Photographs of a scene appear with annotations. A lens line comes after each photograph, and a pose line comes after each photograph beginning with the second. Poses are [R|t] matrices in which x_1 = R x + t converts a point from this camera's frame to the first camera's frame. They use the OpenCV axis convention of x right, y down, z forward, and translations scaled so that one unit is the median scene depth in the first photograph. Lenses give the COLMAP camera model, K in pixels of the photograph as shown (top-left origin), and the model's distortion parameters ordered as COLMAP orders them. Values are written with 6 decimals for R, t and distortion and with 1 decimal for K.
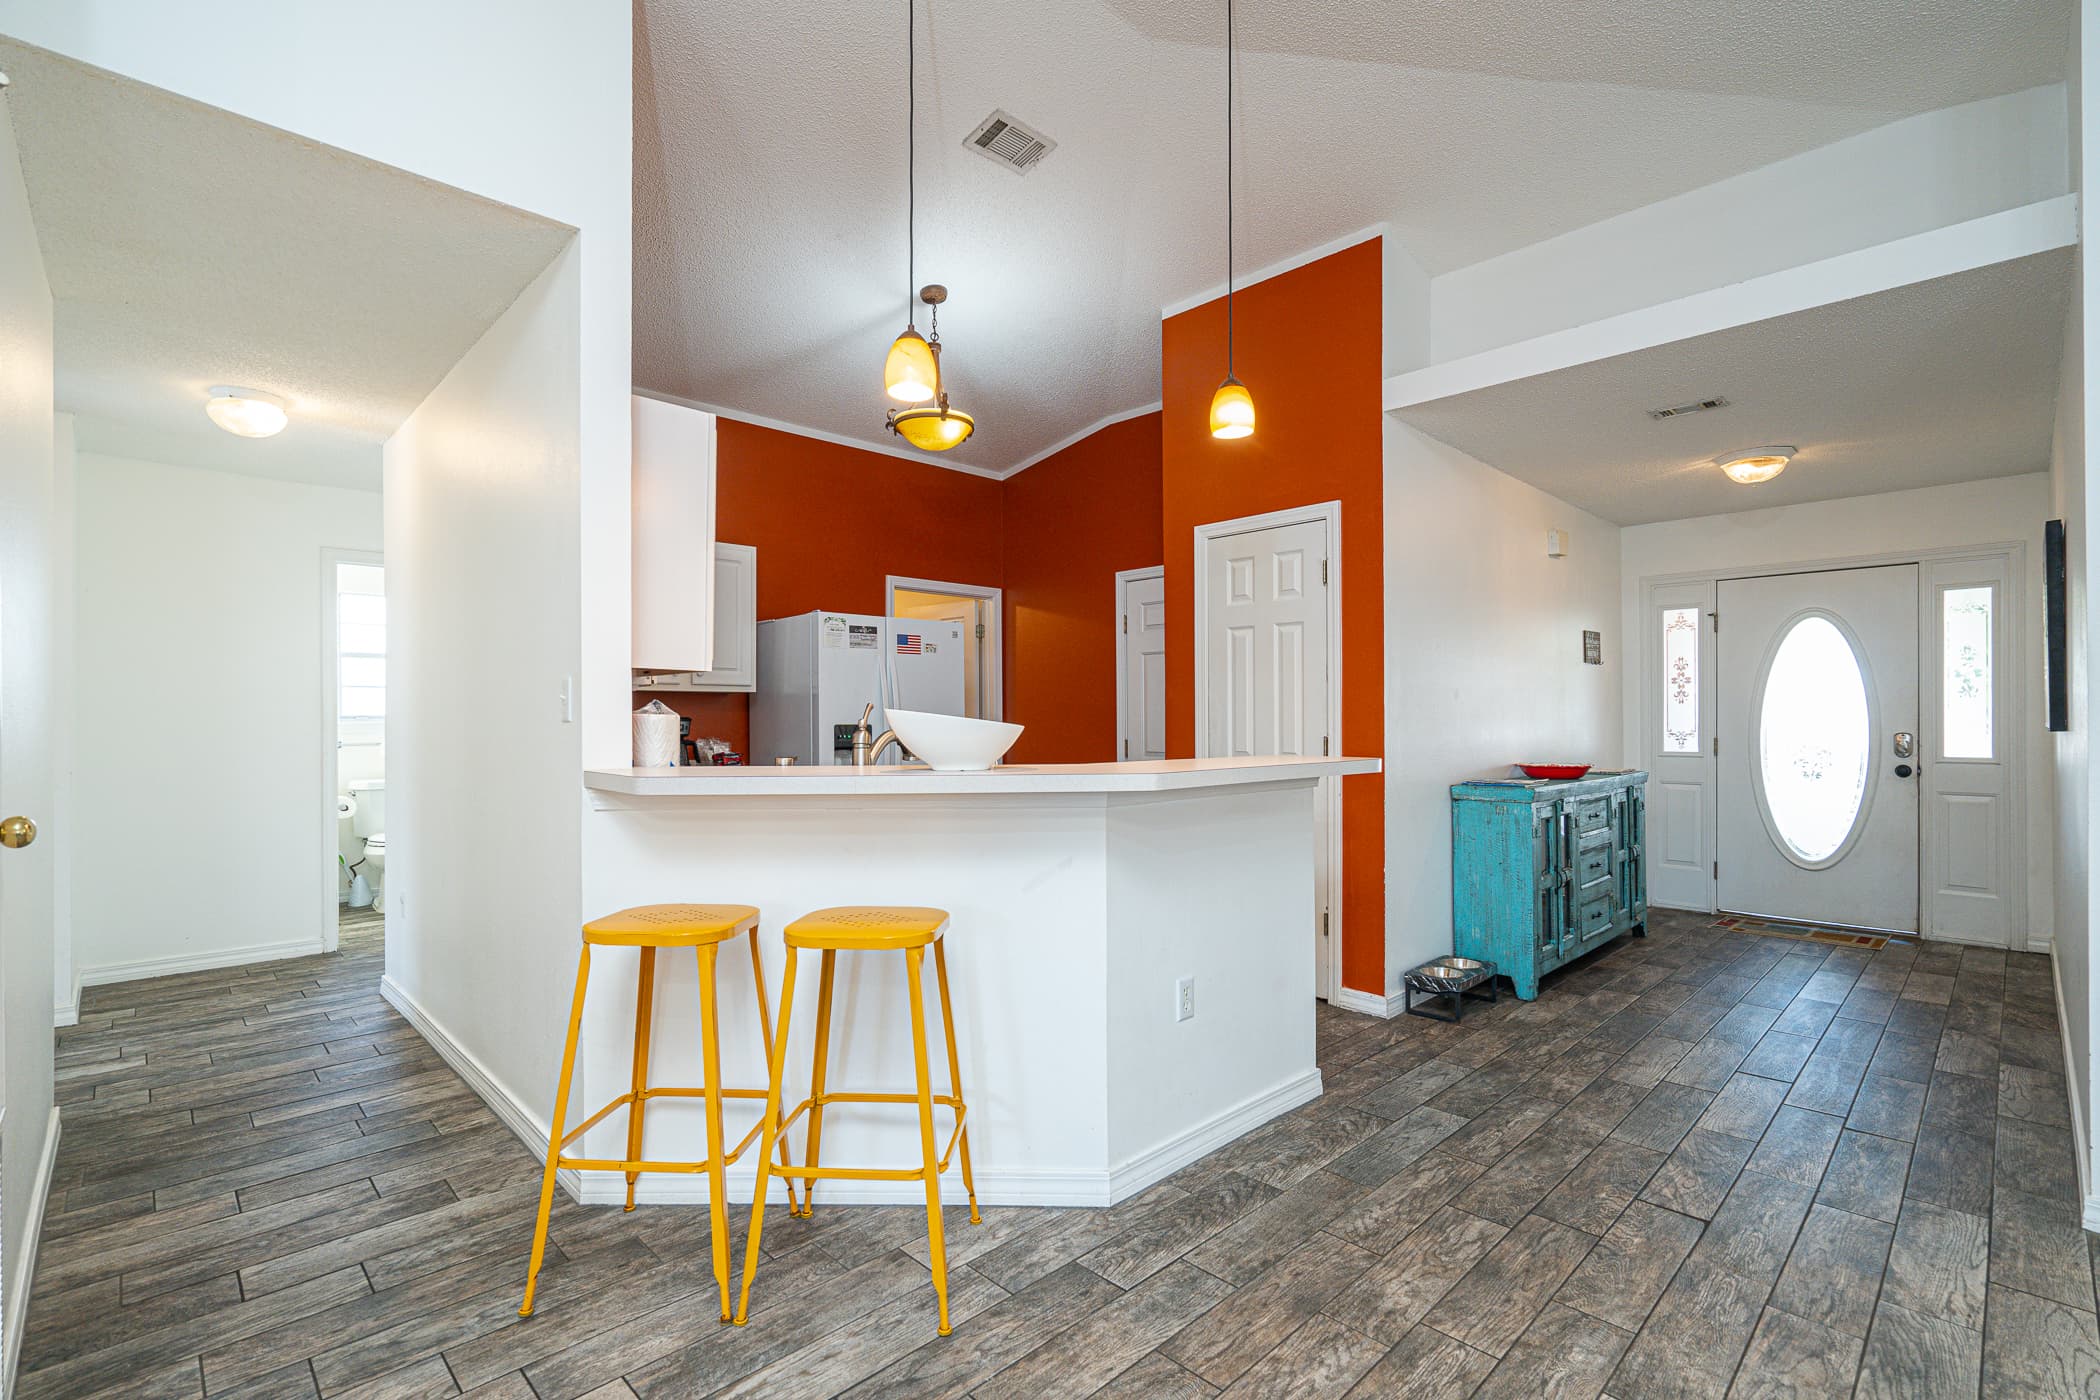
lens RADIAL K [[951.5, 0, 1033.2], [0, 951.5, 732.0], [0, 0, 1]] dist [-0.002389, -0.000945]
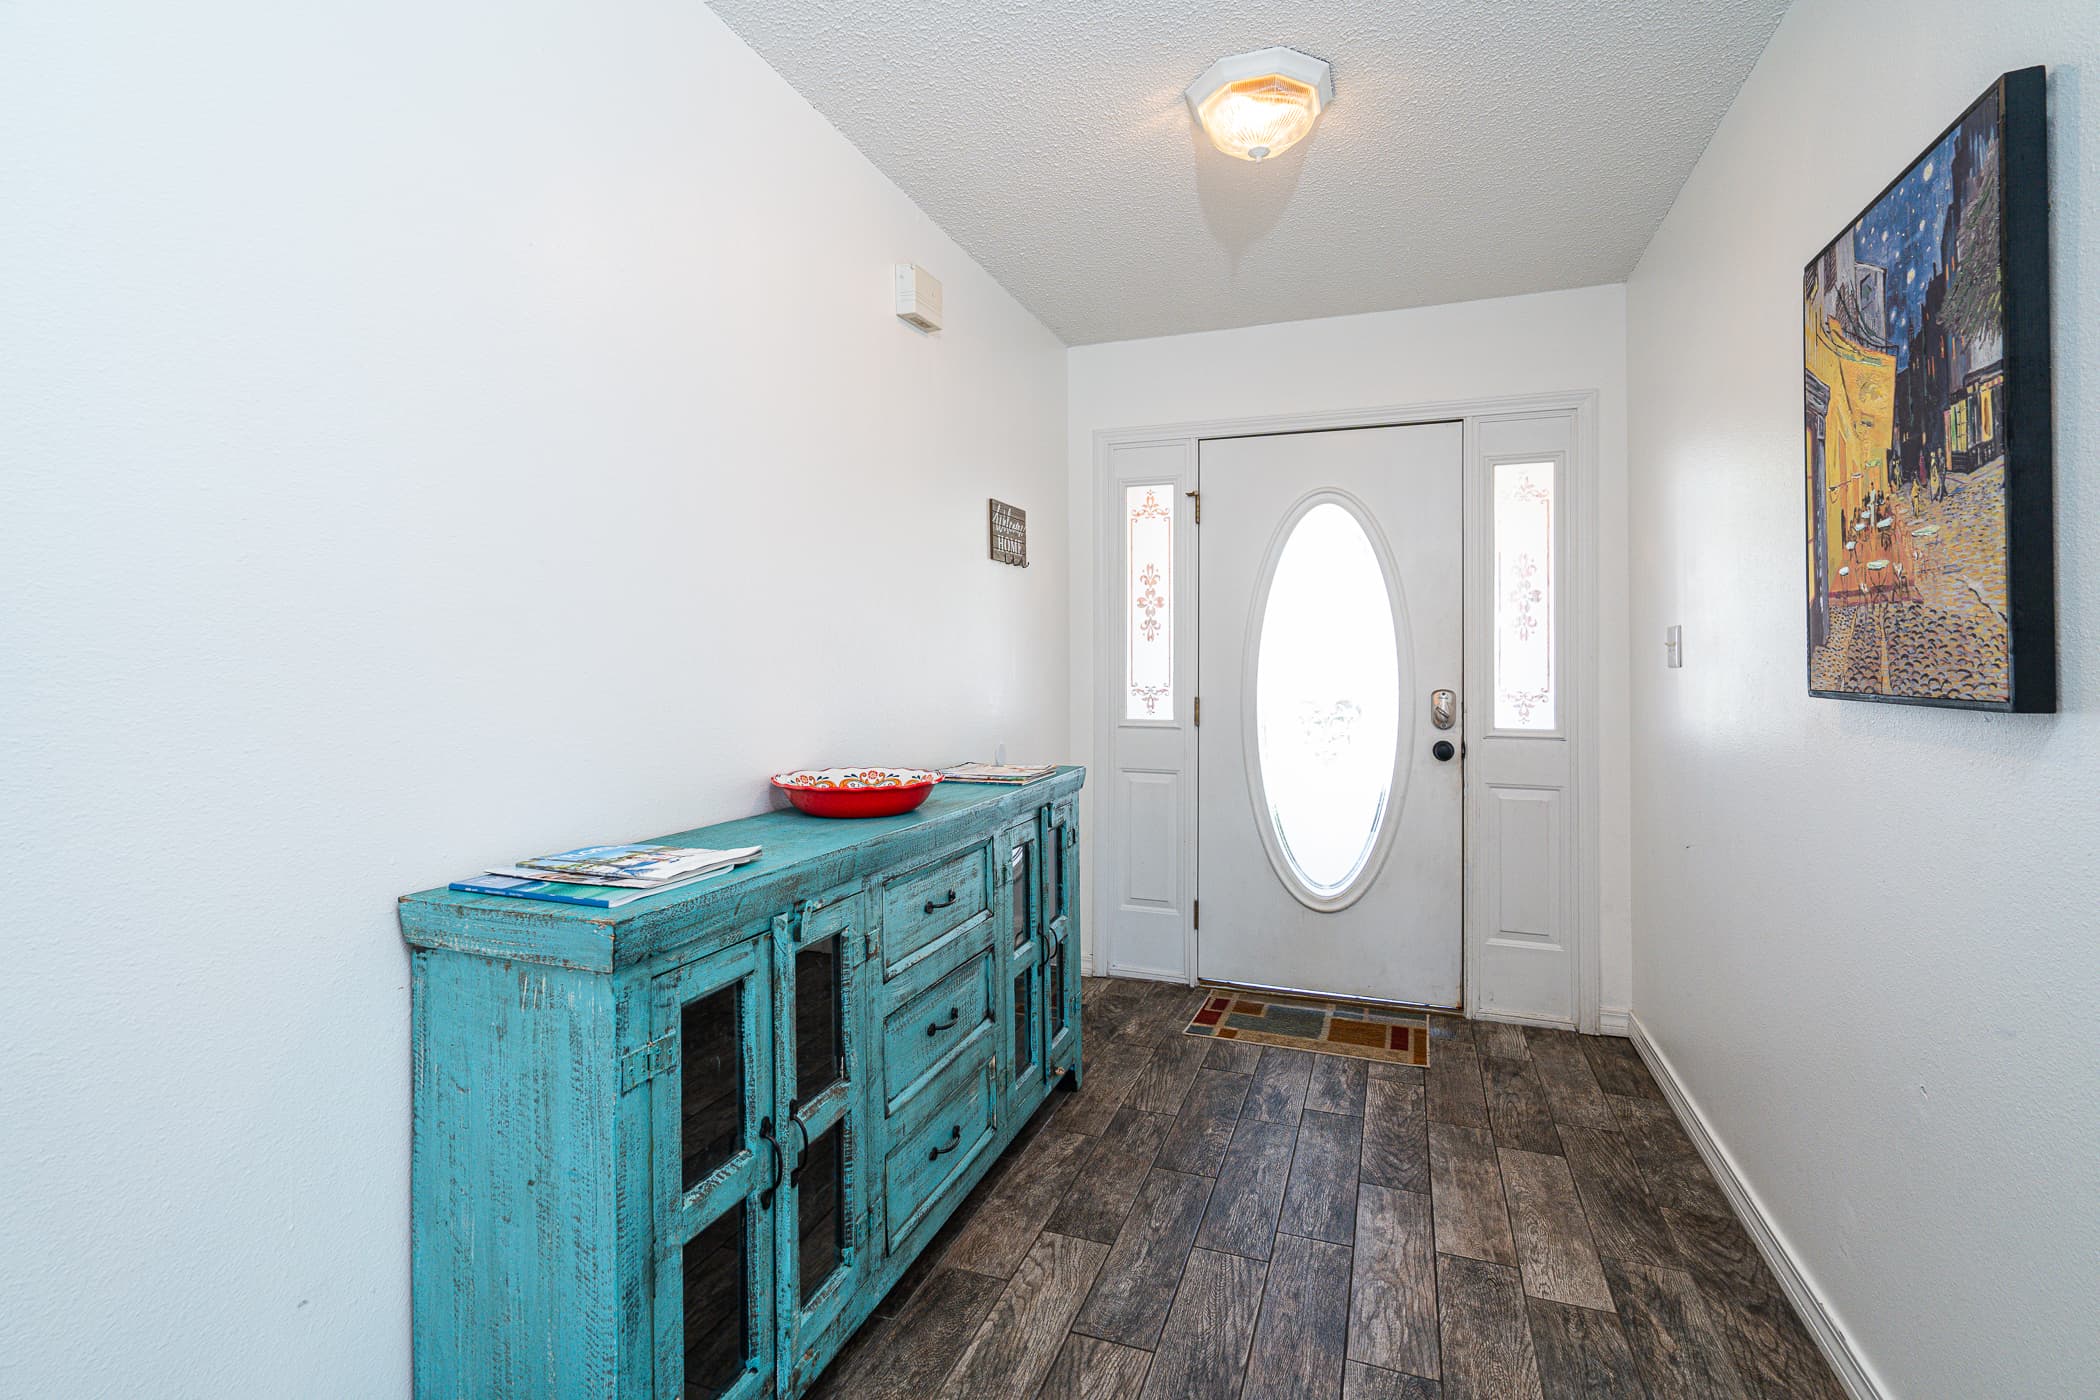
lens RADIAL K [[951.5, 0, 1044.9], [0, 951.5, 684.8], [0, 0, 1]] dist [-0.002389, -0.000945]
pose [[0.900109, -0.004193, 0.435645, 0.404824], [-0.000317, 0.999947, 0.010280, -0.008970], [-0.435665, -0.009392, 0.900060, 0.547574]]
